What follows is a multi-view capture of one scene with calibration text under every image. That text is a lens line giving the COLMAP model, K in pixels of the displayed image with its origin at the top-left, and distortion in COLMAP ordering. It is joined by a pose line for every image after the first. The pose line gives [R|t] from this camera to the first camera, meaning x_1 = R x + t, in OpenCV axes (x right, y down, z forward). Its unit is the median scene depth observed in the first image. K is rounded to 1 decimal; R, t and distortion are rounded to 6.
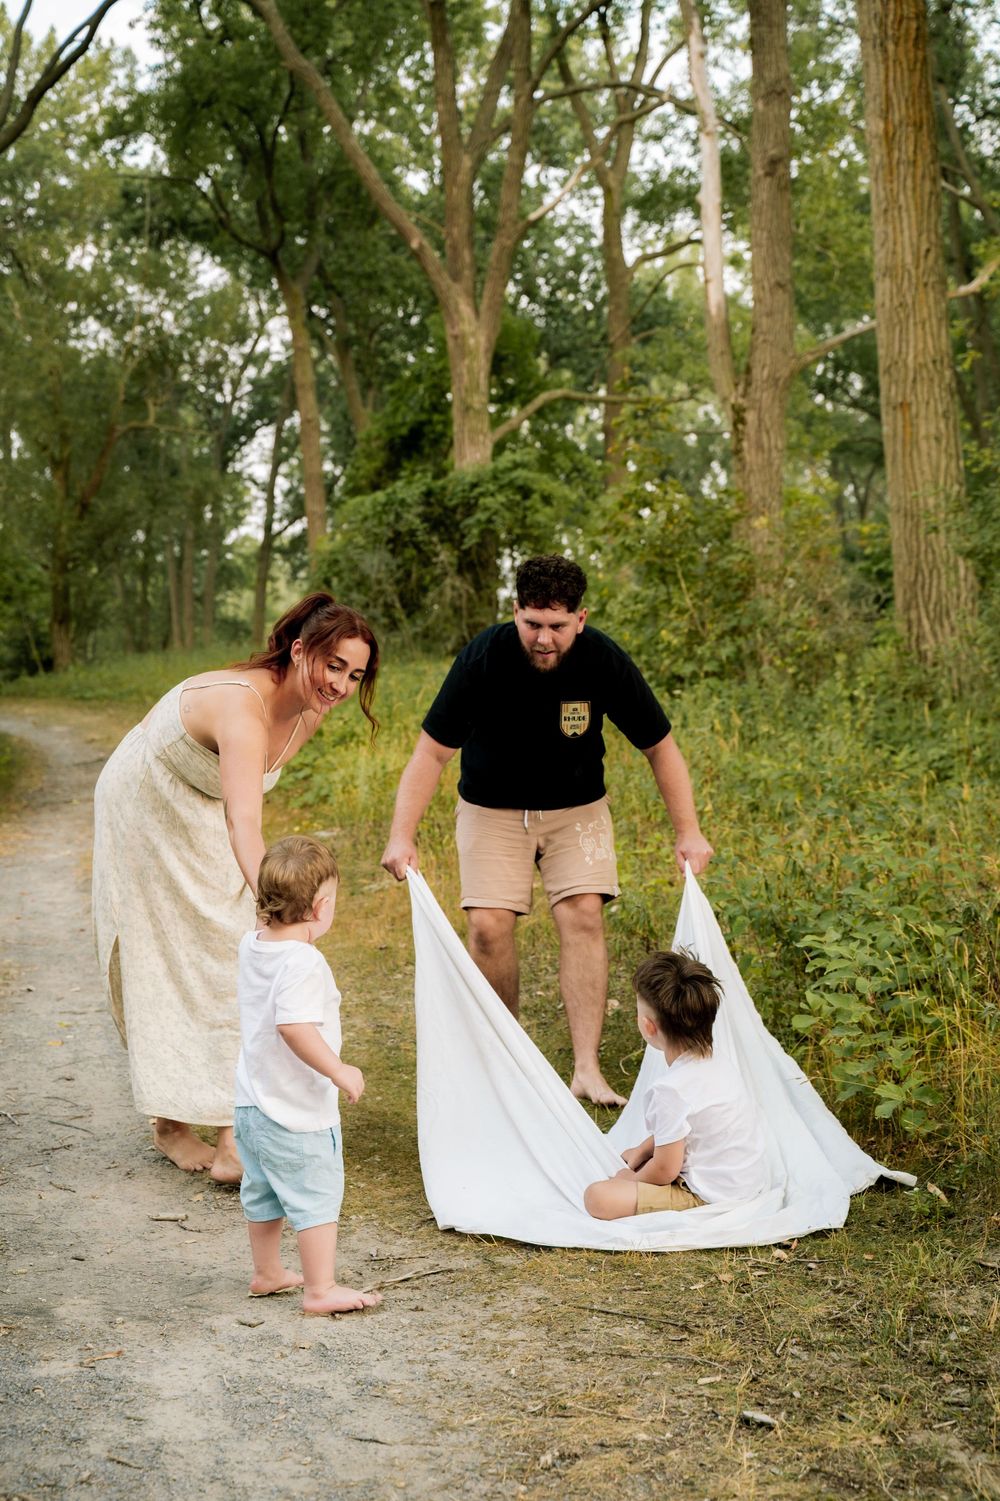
lens RADIAL K [[2031.9, 0, 500.0], [0, 2031.9, 750.5], [0, 0, 1]] dist [0.024490, 0.030049]
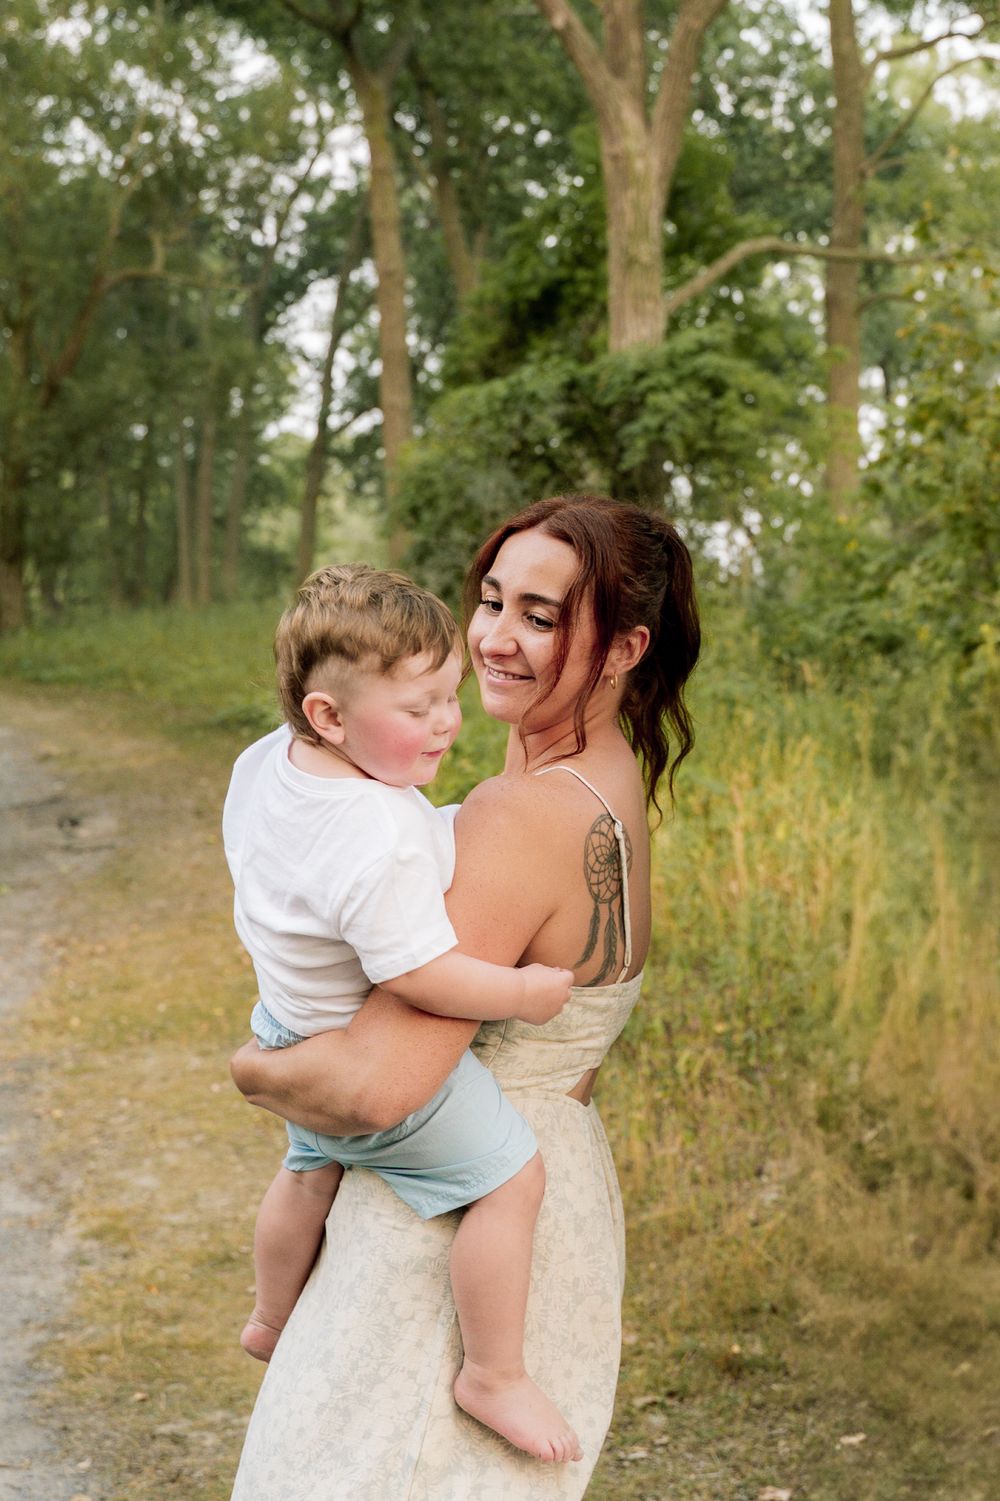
lens RADIAL K [[2780.5, 0, 853.7], [0, 2780.5, 562.7], [0, 0, 1]] dist [0.003221, 0.009769]
pose [[0.996731, 0.021229, 0.077949, -0.006518], [-0.016425, 0.997956, -0.061754, -0.006442], [-0.079101, 0.060272, 0.995043, 0.041080]]
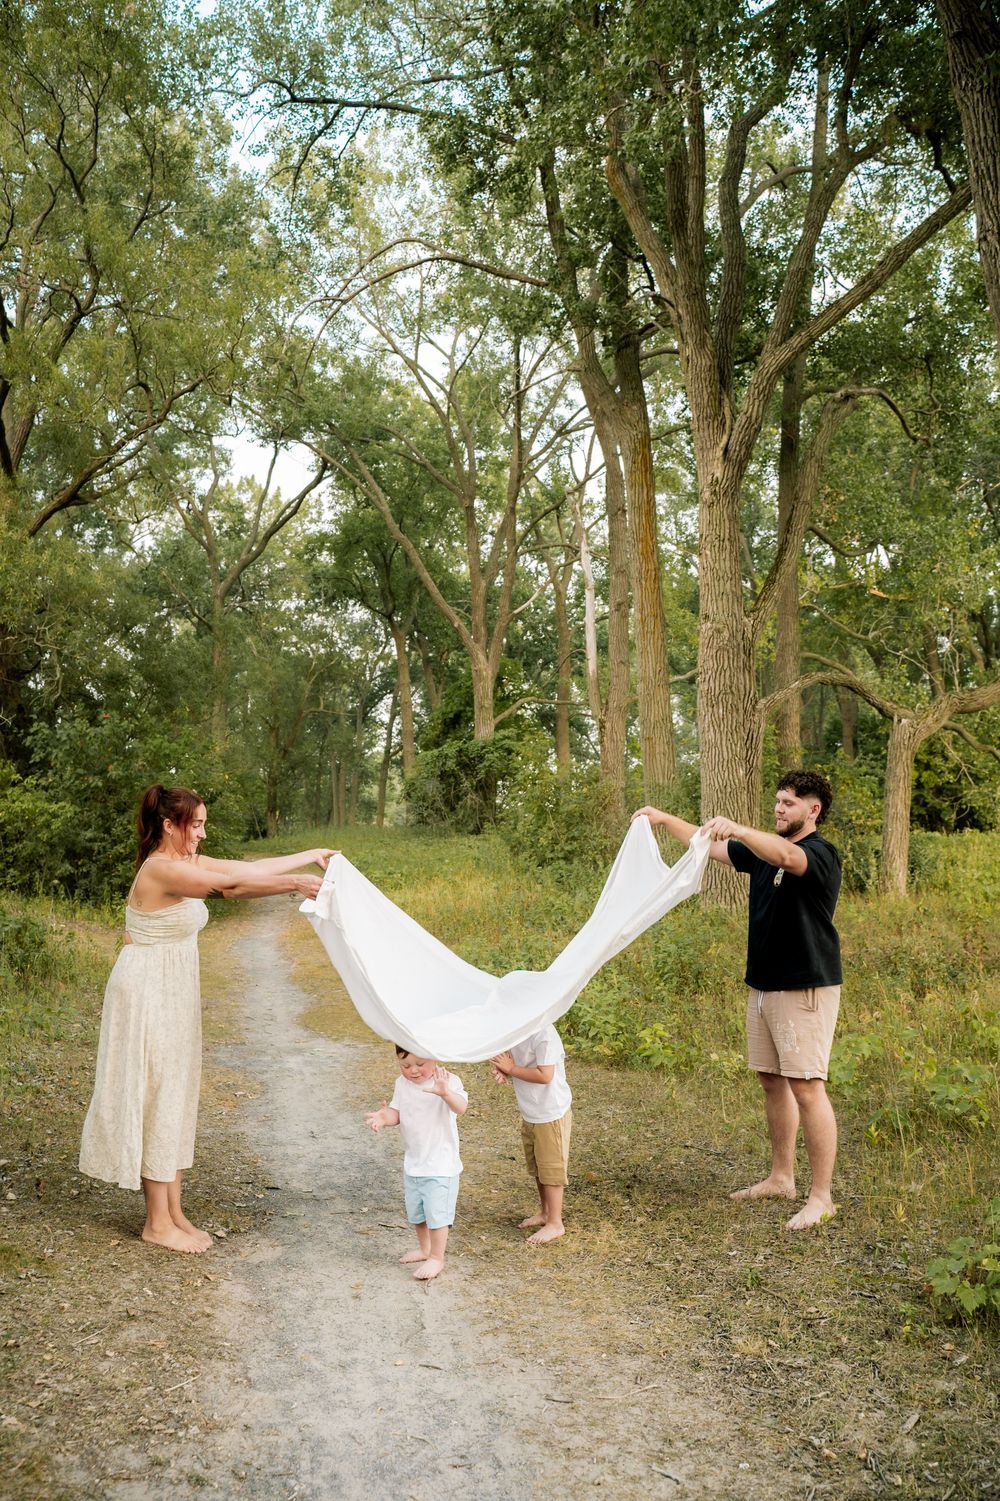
lens RADIAL K [[1218.0, 0, 490.0], [0, 1218.0, 749.9], [0, 0, 1]] dist [-0.003034, 0.008789]
pose [[0.999311, 0.012522, -0.034943, 0.017904], [-0.015995, 0.994761, -0.100970, -0.004912], [0.033496, 0.101459, 0.994276, -0.085752]]
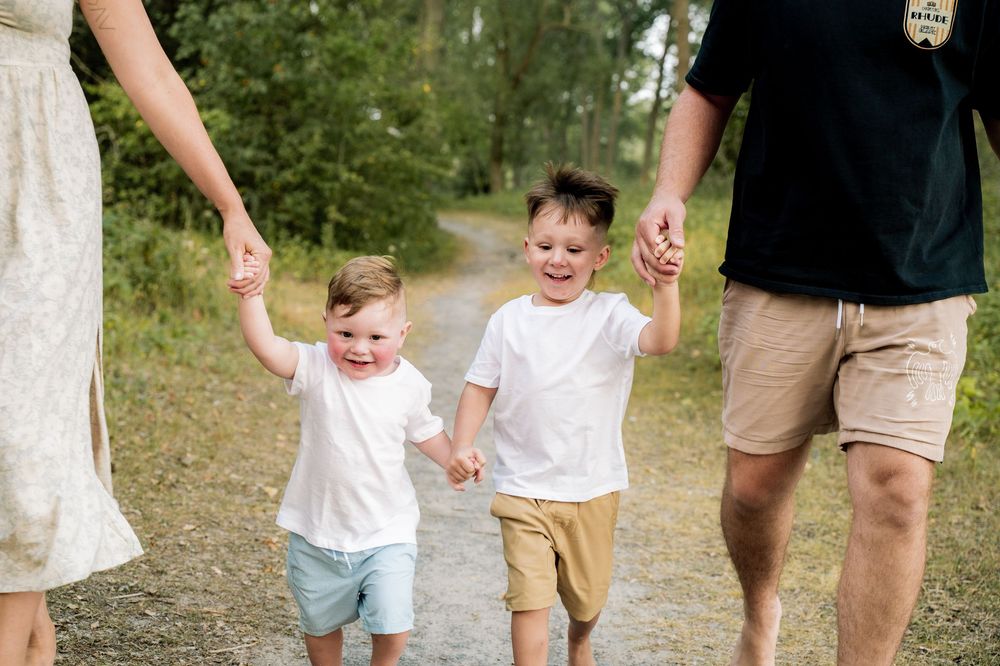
lens RADIAL K [[1618.3, 0, 500.0], [0, 1618.3, 333.0], [0, 0, 1]] dist [0.056456, -0.029300]
pose [[0.975582, 0.068912, -0.208542, 0.022378], [-0.060379, 0.997068, 0.047017, 0.003336], [0.211171, -0.033277, 0.976883, -0.082180]]
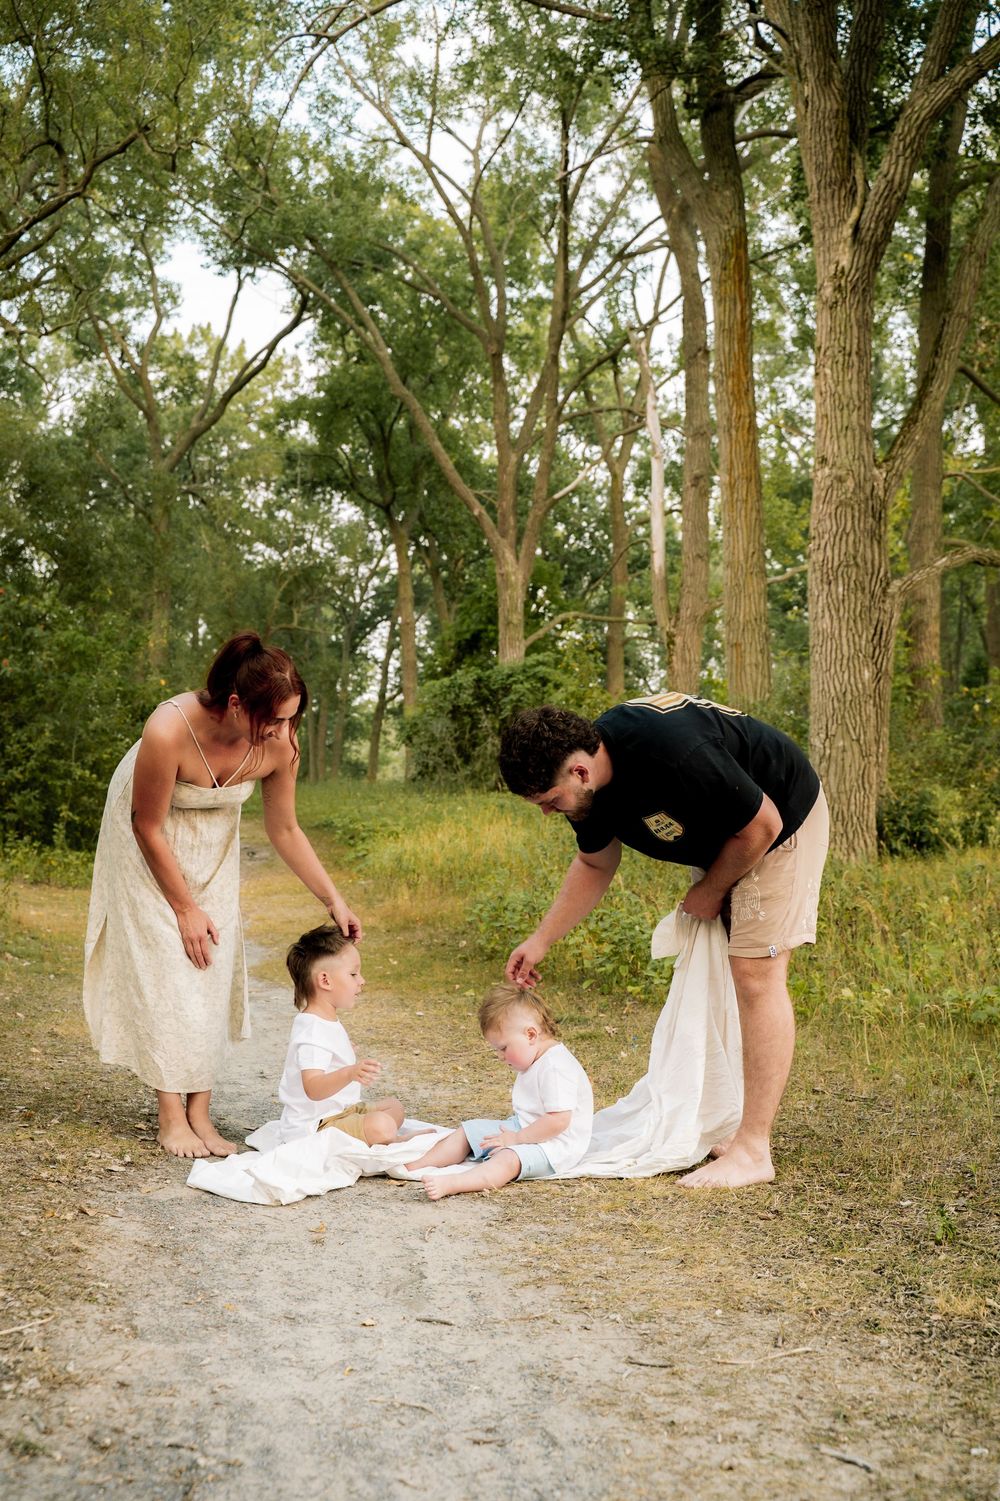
lens RADIAL K [[1591.8, 0, 505.1], [0, 1591.8, 750.8], [0, 0, 1]] dist [0.019794, -0.019394]
pose [[0.998662, 0.031568, -0.040951, 0.016903], [-0.034549, 0.996639, -0.074272, 0.004717], [0.038469, 0.075587, 0.996397, -0.073345]]
